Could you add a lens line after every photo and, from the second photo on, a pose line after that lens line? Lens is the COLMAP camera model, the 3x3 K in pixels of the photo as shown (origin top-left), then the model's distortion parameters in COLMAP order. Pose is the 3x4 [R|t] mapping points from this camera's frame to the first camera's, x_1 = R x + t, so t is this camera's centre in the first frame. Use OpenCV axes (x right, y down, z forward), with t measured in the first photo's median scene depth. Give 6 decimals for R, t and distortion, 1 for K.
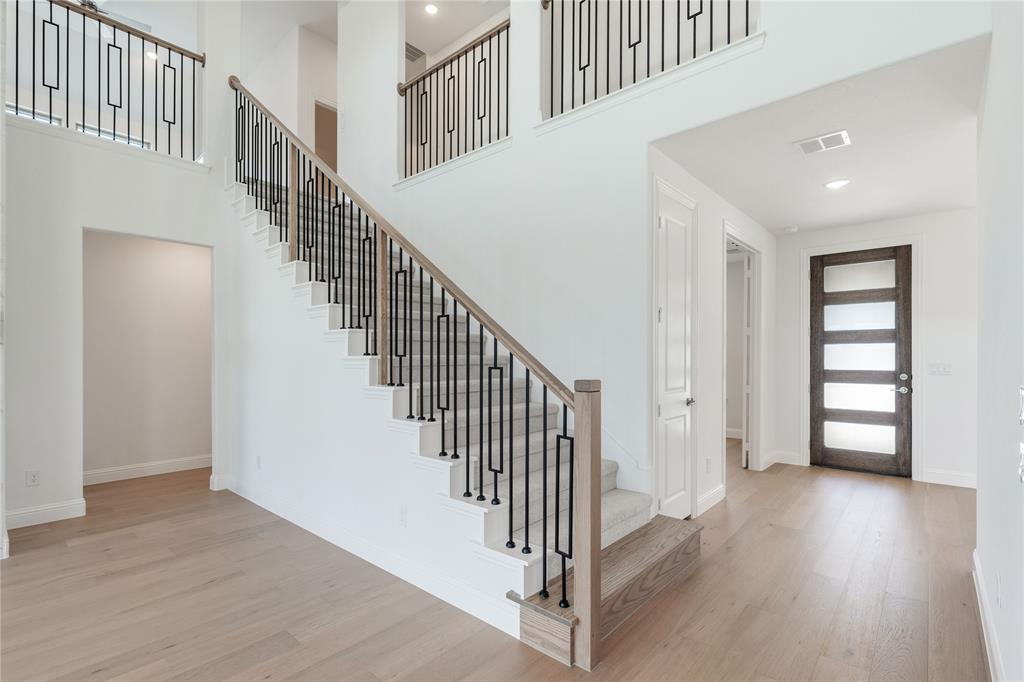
lens RADIAL K [[466.5, 0, 515.4], [0, 466.5, 356.3], [0, 0, 1]] dist [0.000967, -0.001098]
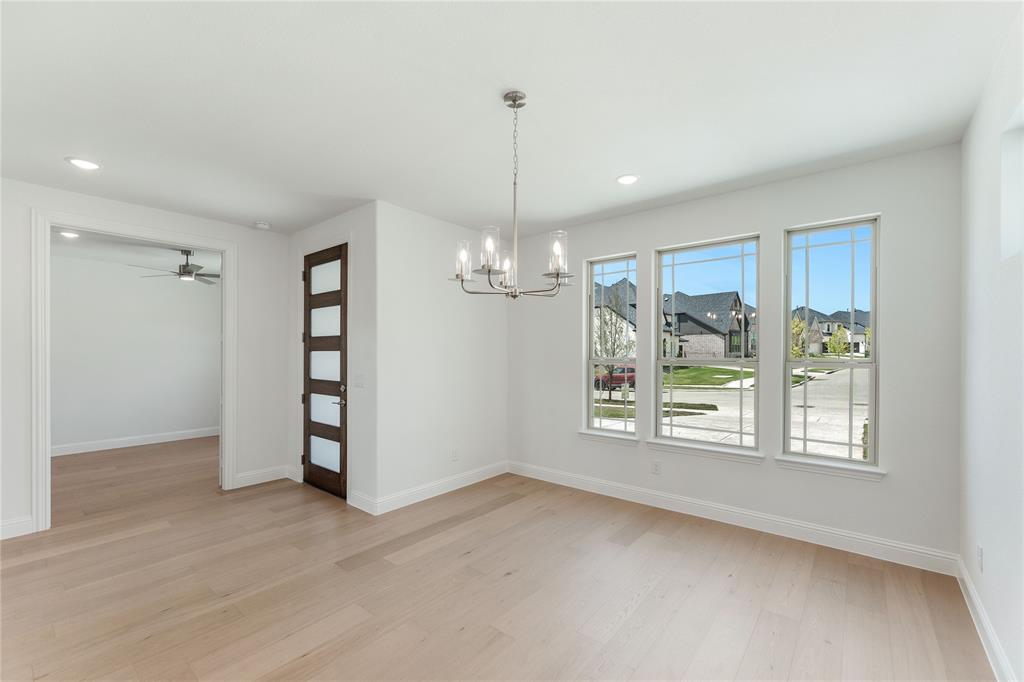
lens RADIAL K [[443.4, 0, 510.5], [0, 443.4, 342.6], [0, 0, 1]] dist [-0.001847, 0.000664]
pose [[0.999729, -0.006488, 0.022359, 1.170720], [0.006687, 0.999938, -0.008849, -0.036569], [-0.022300, 0.008996, 0.999711, 0.132038]]
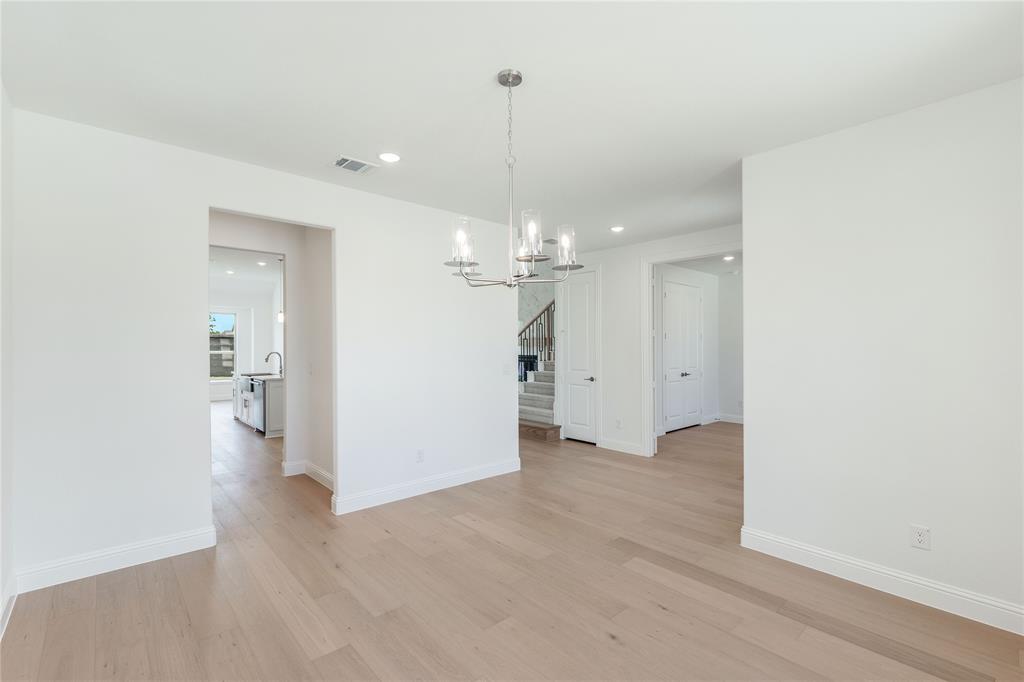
lens RADIAL K [[443.4, 0, 505.5], [0, 443.4, 345.5], [0, 0, 1]] dist [-0.001847, 0.000664]
pose [[-0.118310, 0.000474, -0.992977, 1.655324], [0.002315, 0.999997, 0.000202, -0.033849], [0.992974, -0.002274, -0.118311, 0.680238]]
